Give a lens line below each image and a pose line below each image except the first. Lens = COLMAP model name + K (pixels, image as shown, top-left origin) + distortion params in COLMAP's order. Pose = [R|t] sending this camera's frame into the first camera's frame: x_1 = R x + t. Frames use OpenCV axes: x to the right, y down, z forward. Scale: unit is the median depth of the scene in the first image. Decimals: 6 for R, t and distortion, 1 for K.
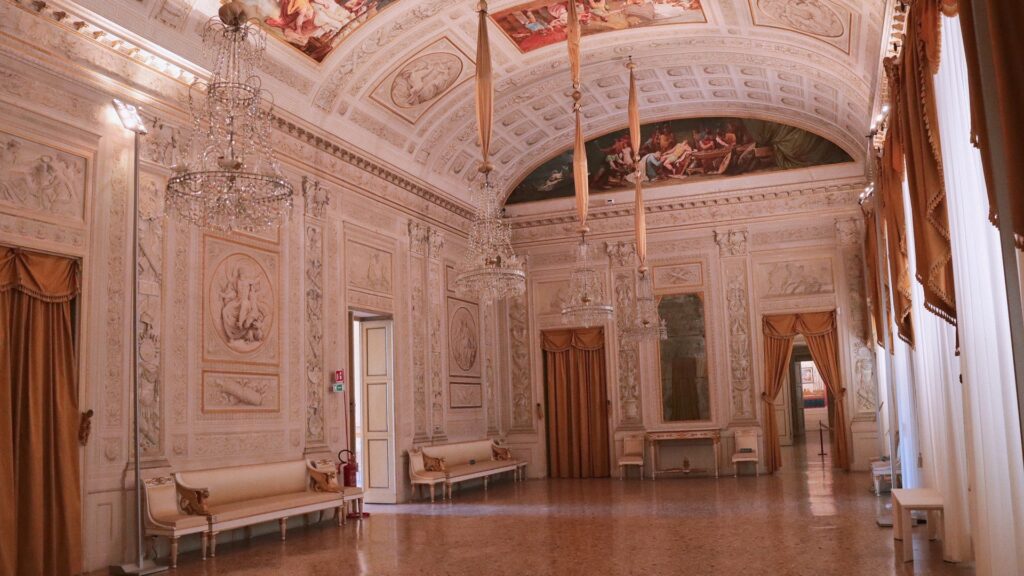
lens RADIAL K [[906.9, 0, 512.0], [0, 906.9, 288.0], [0, 0, 1]] dist [-0.004942, -0.001935]
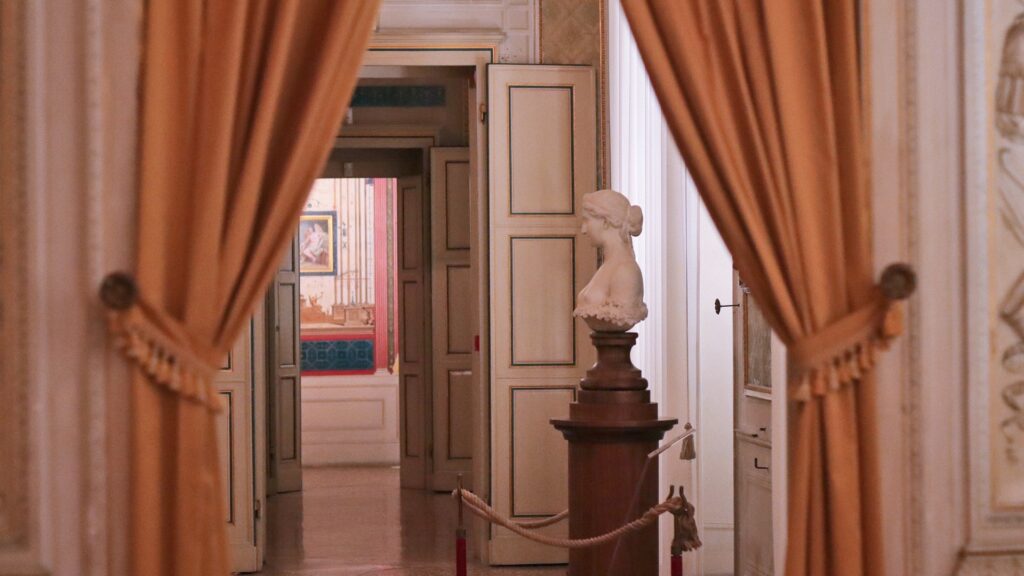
lens RADIAL K [[2488.5, 0, 512.0], [0, 2488.5, 288.0], [0, 0, 1]] dist [0.004674, 0.004727]
pose [[0.915336, 0.040389, 0.400661, 0.127486], [-0.083262, 0.992440, 0.090174, 0.053927], [-0.393990, -0.115899, 0.911778, 0.450483]]
